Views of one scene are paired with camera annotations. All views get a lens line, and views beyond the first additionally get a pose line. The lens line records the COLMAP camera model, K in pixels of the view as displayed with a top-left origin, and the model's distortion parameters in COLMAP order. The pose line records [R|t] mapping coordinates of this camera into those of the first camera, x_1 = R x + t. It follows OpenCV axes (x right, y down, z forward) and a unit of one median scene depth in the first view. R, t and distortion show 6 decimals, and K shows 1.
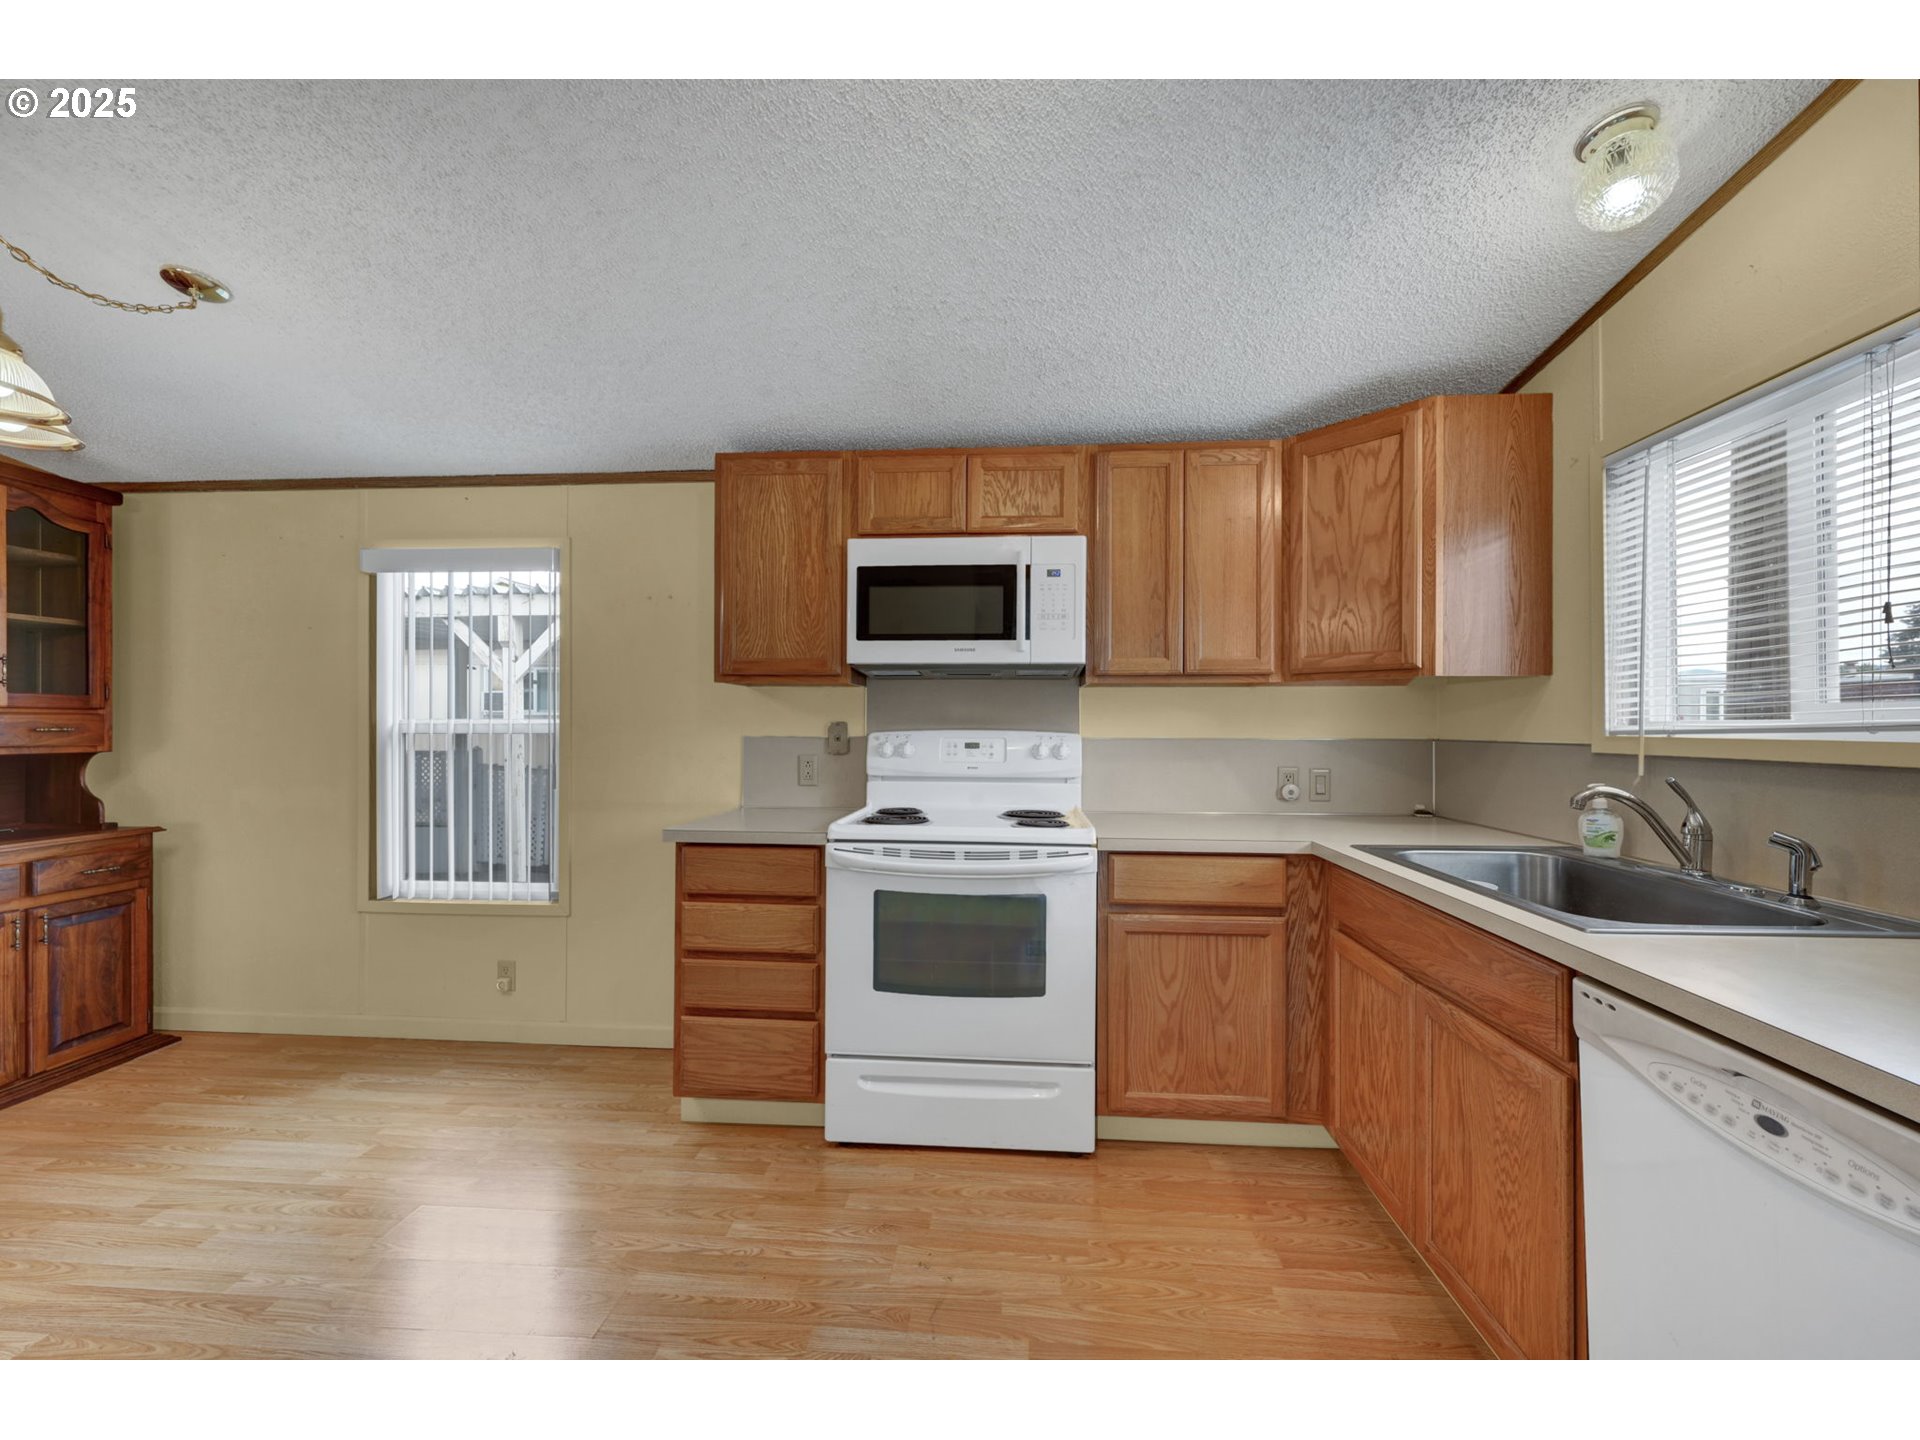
lens RADIAL K [[770.3, 0, 960.0], [0, 770.3, 720.0], [0, 0, 1]] dist [-0.001105, 0.000070]
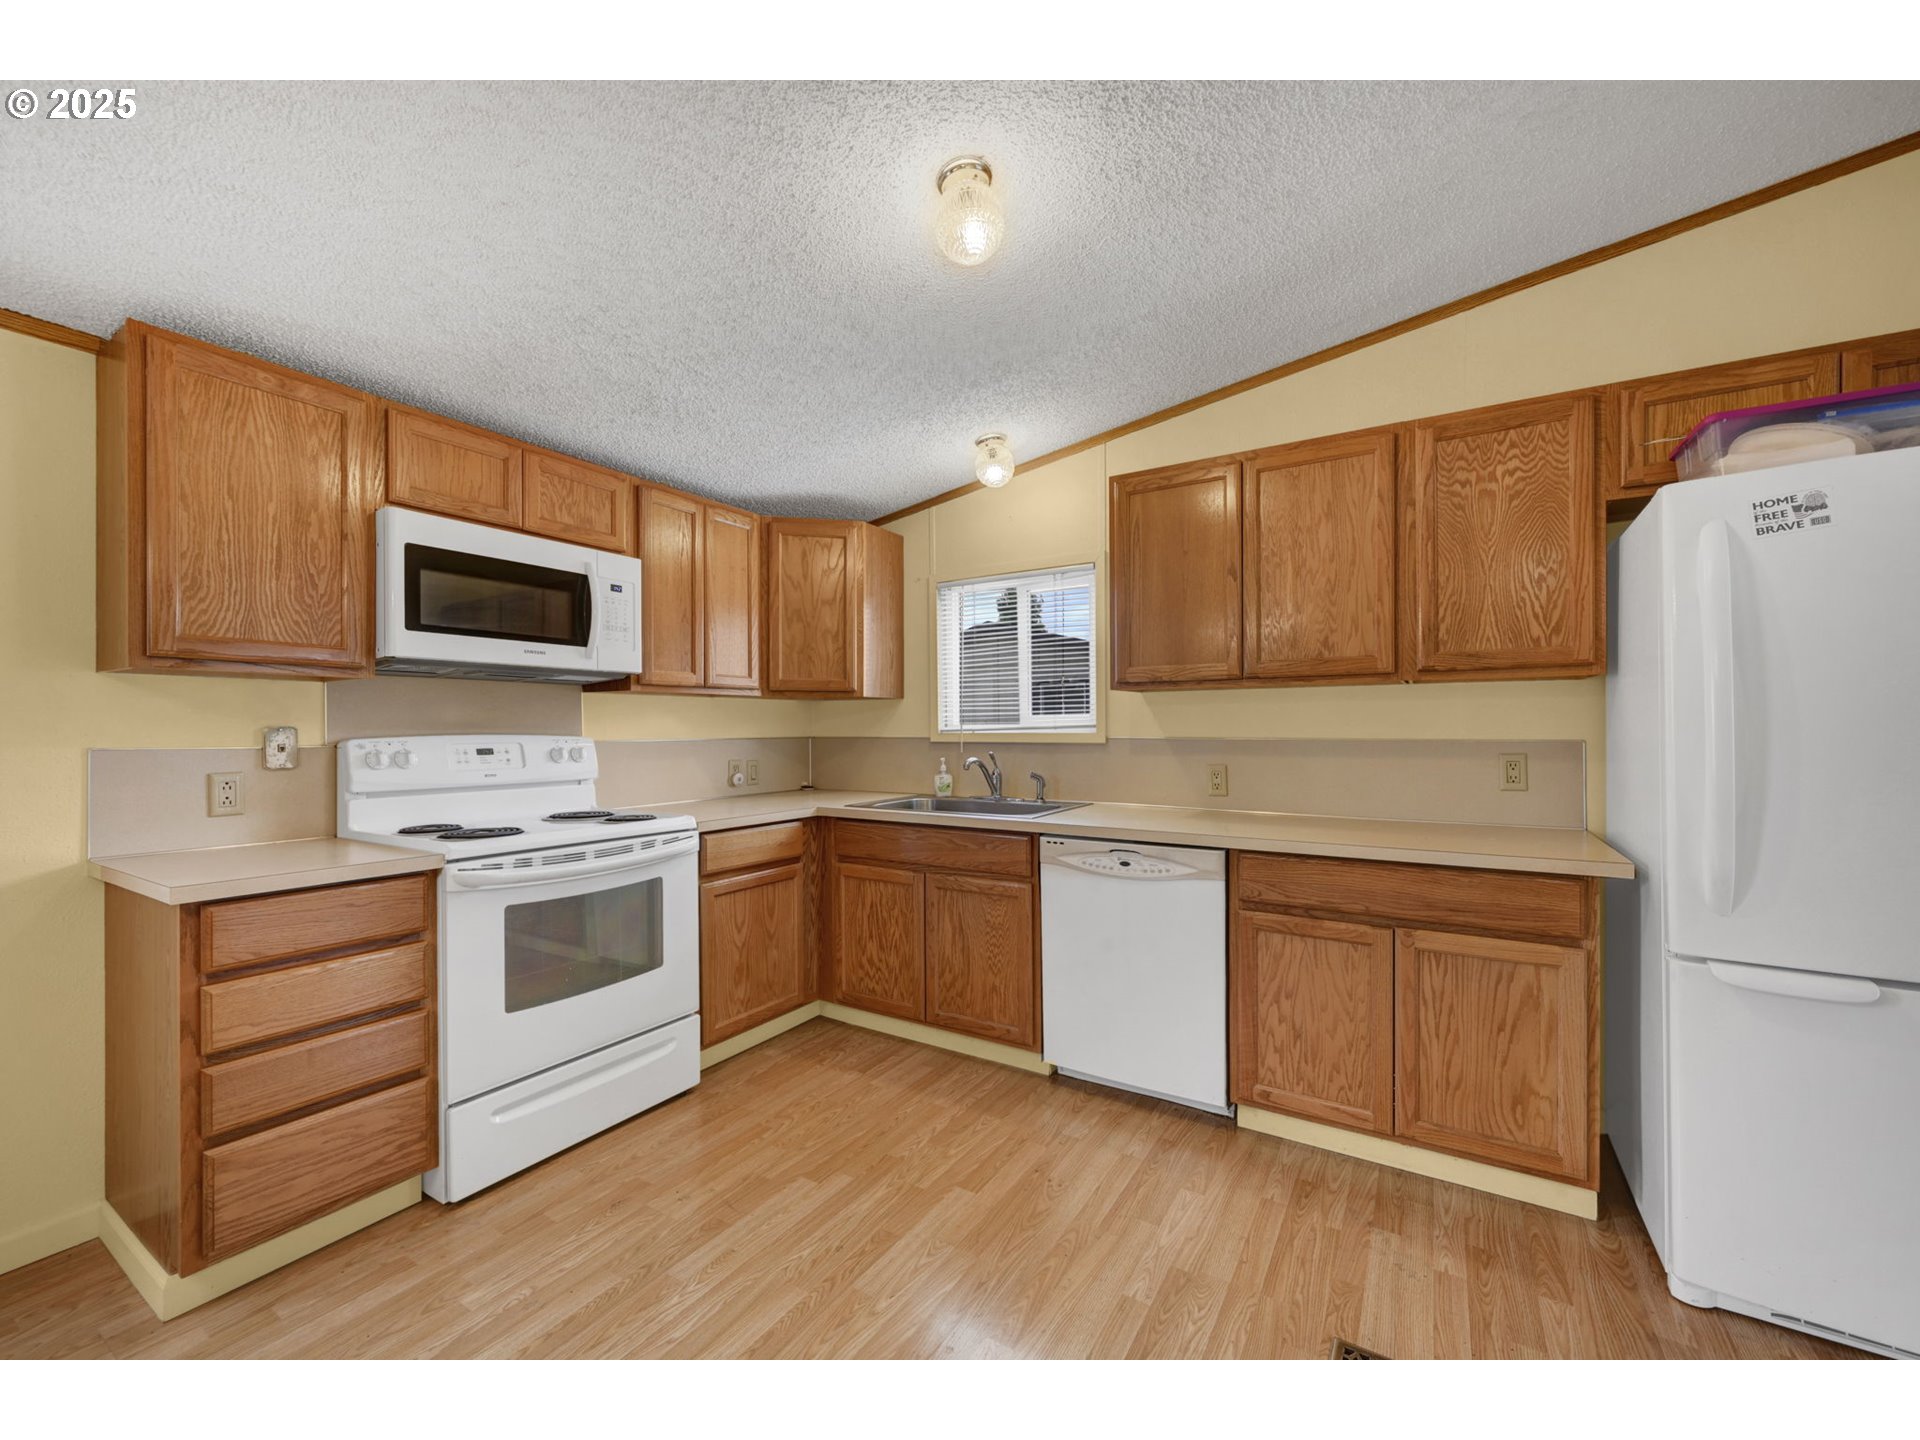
lens RADIAL K [[762.1, 0, 962.8], [0, 762.1, 728.4], [0, 0, 1]] dist [-0.000408, -0.000006]
pose [[0.461822, -0.005174, 0.886958, -0.644006], [0.000905, 0.999985, 0.005362, 0.000625], [-0.886972, -0.001673, 0.461819, 0.079288]]
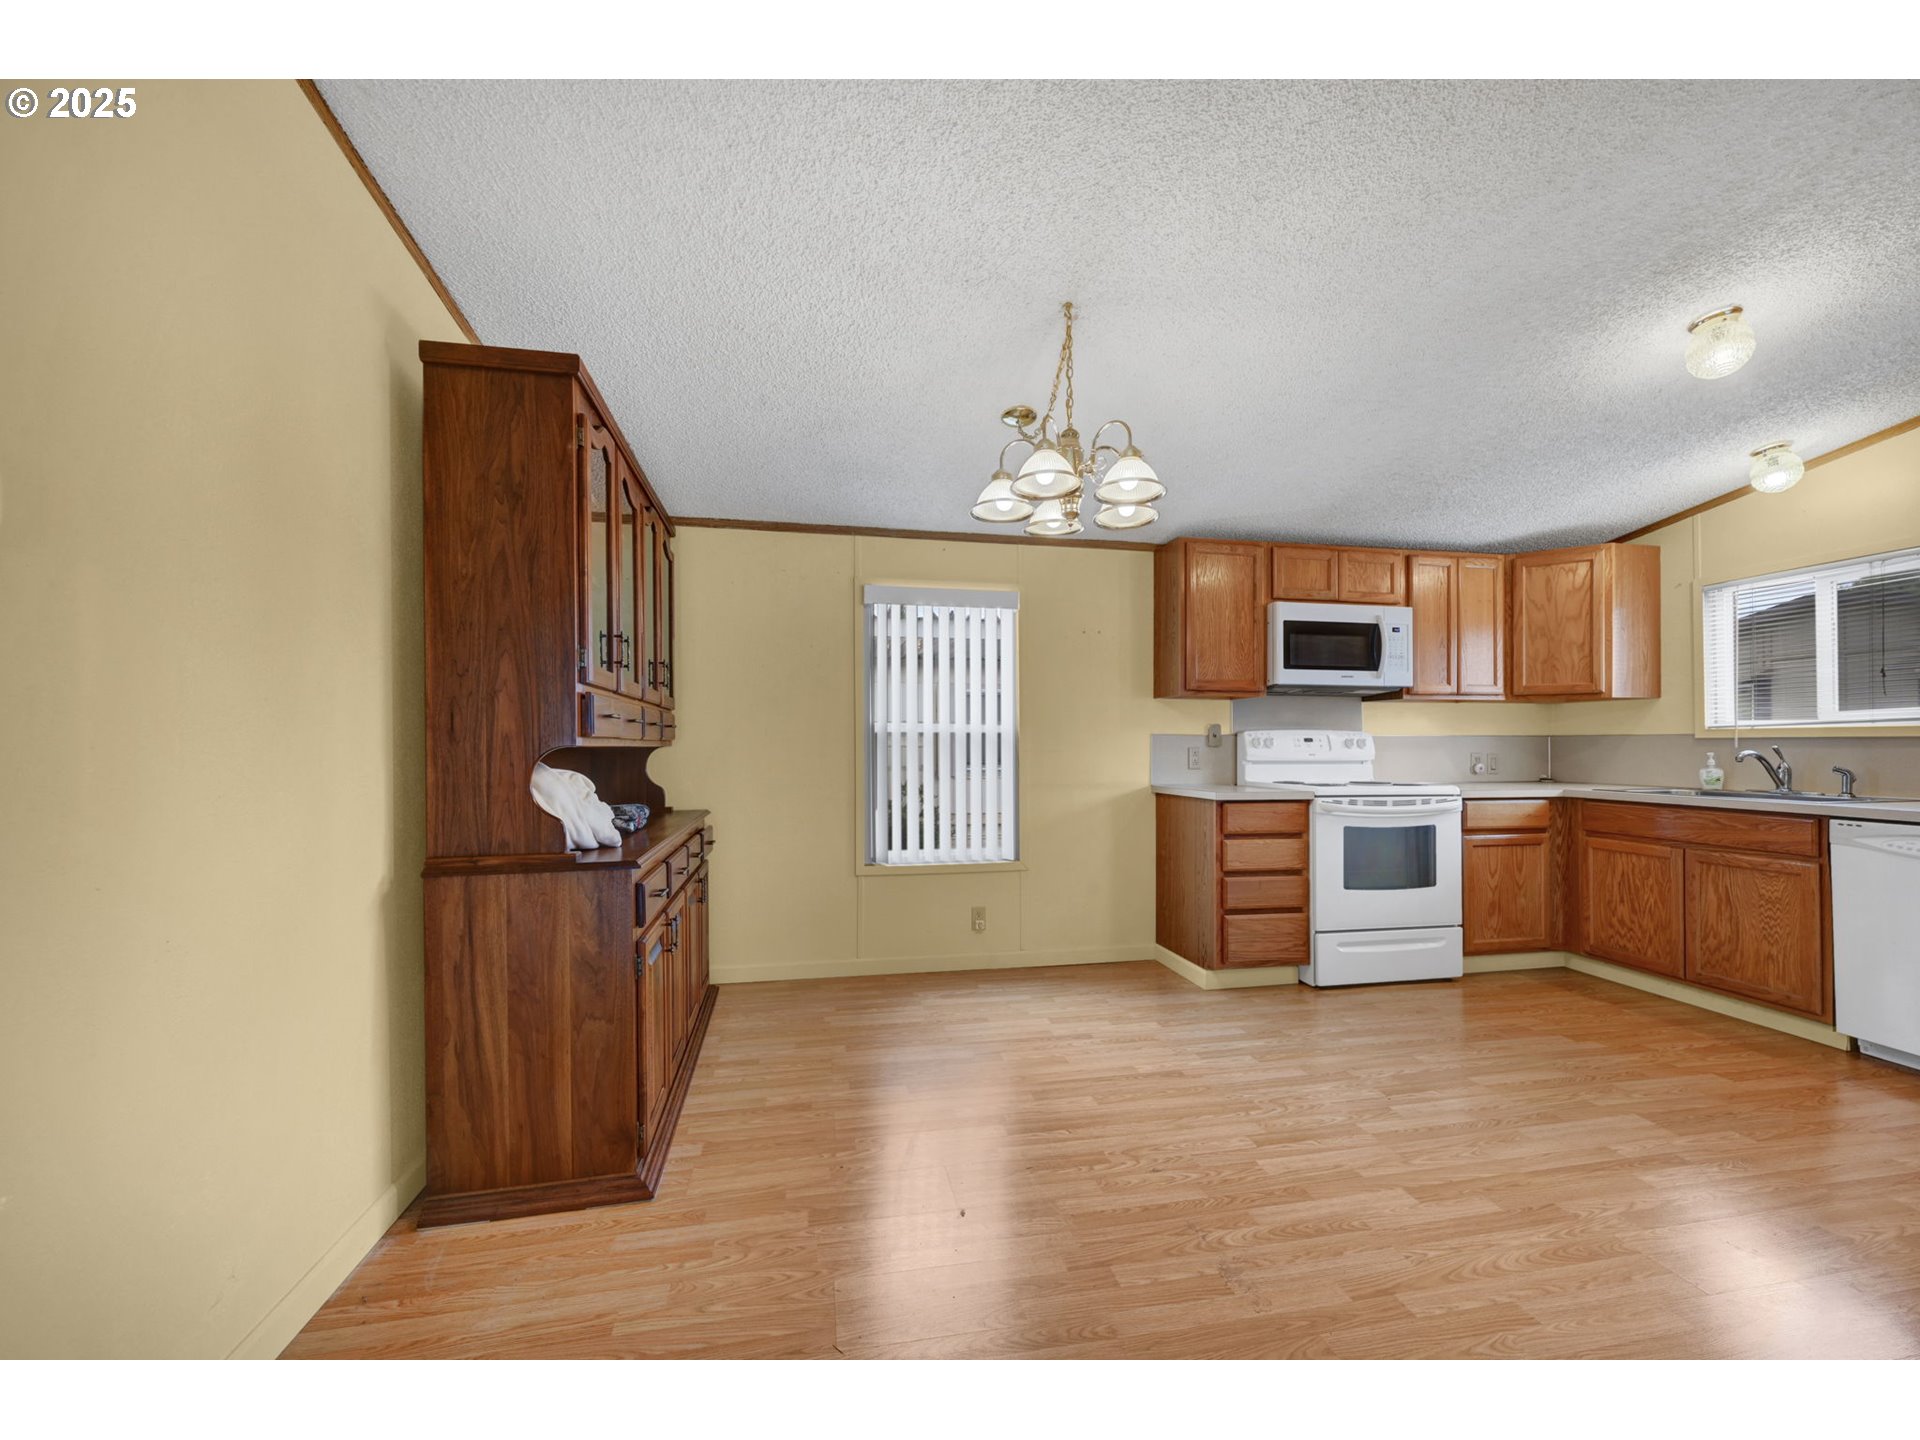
lens RADIAL K [[759.8, 0, 963.5], [0, 759.8, 738.4], [0, 0, 1]] dist [-0.000396, 0.000036]
pose [[0.965028, -0.000112, 0.262149, -1.232141], [0.000541, 0.999999, -0.001563, 0.038456], [-0.262148, 0.001650, 0.965026, -0.302095]]
